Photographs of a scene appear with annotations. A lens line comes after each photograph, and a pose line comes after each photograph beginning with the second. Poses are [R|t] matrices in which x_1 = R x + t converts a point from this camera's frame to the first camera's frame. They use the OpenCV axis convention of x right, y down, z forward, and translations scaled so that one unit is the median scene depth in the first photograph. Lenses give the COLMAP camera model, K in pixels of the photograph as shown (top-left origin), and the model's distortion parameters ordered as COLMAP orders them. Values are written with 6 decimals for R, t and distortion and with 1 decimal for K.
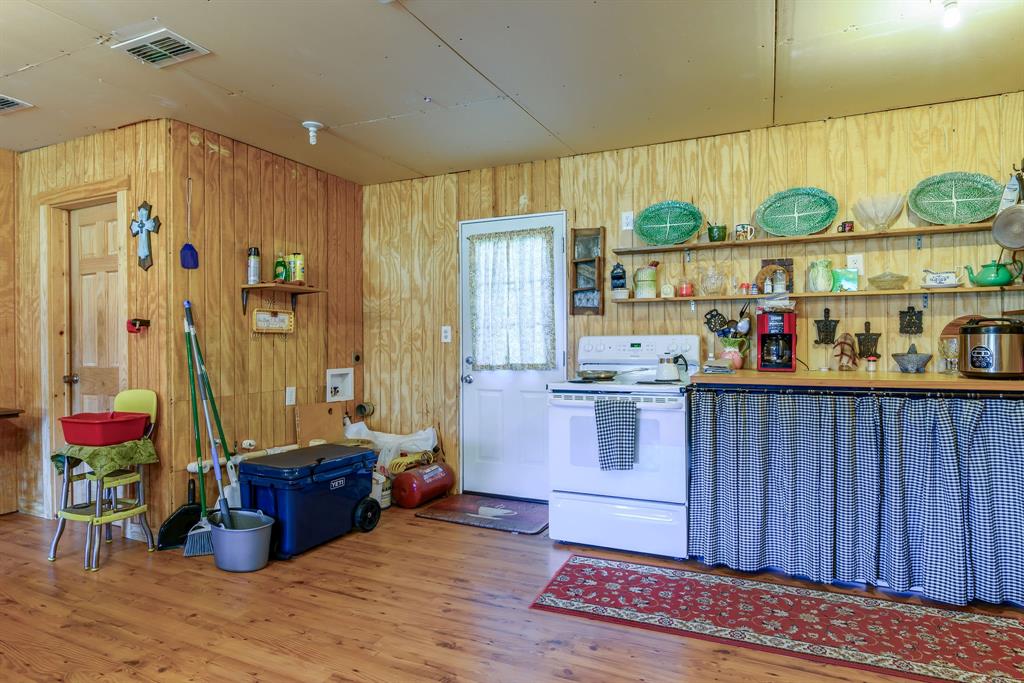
lens RADIAL K [[564.6, 0, 504.1], [0, 564.6, 338.8], [0, 0, 1]] dist [-0.014341, 0.001842]
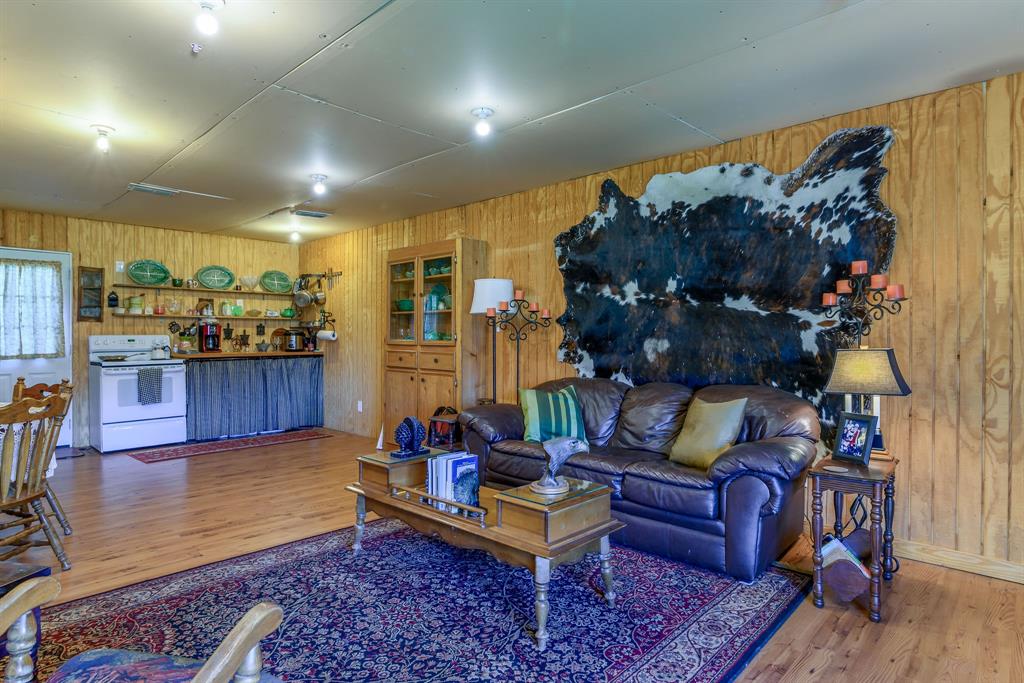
lens RADIAL K [[564.6, 0, 518.9], [0, 564.6, 339.9], [0, 0, 1]] dist [-0.014341, 0.001842]
pose [[0.307821, -0.002614, 0.951441, -1.006152], [-0.003945, 0.999984, 0.004023, -0.002335], [-0.951436, -0.004991, 0.307806, -0.648564]]
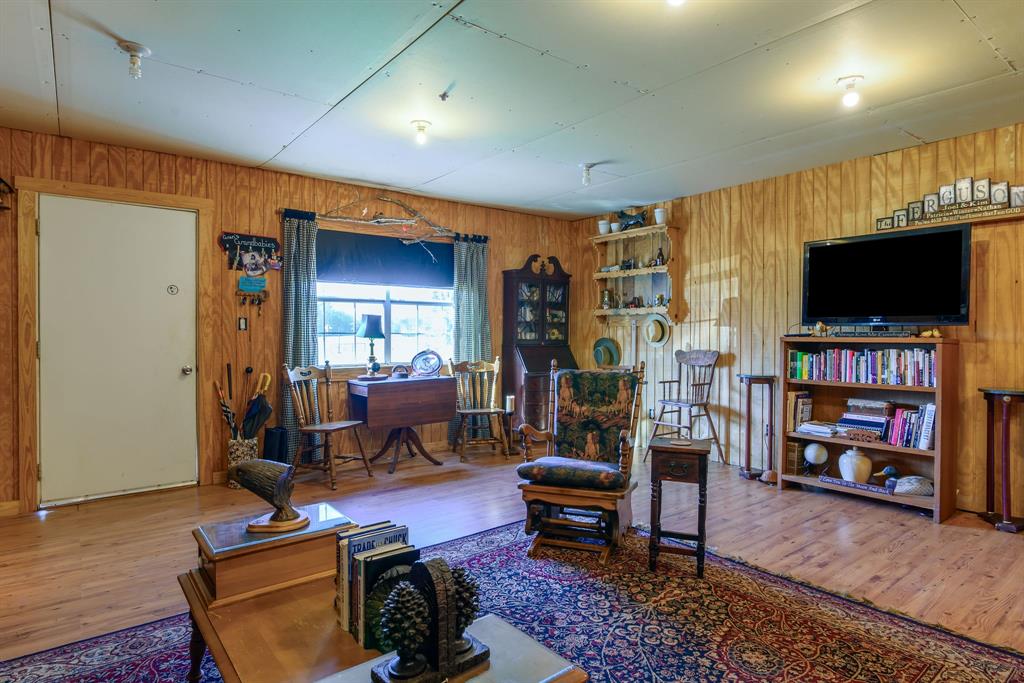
lens RADIAL K [[564.6, 0, 515.8], [0, 564.6, 338.5], [0, 0, 1]] dist [-0.014341, 0.001842]
pose [[-0.444649, 0.008906, -0.895660, -0.062771], [0.001804, 0.999957, 0.009047, 0.001959], [0.895703, 0.002407, -0.444646, -0.098197]]
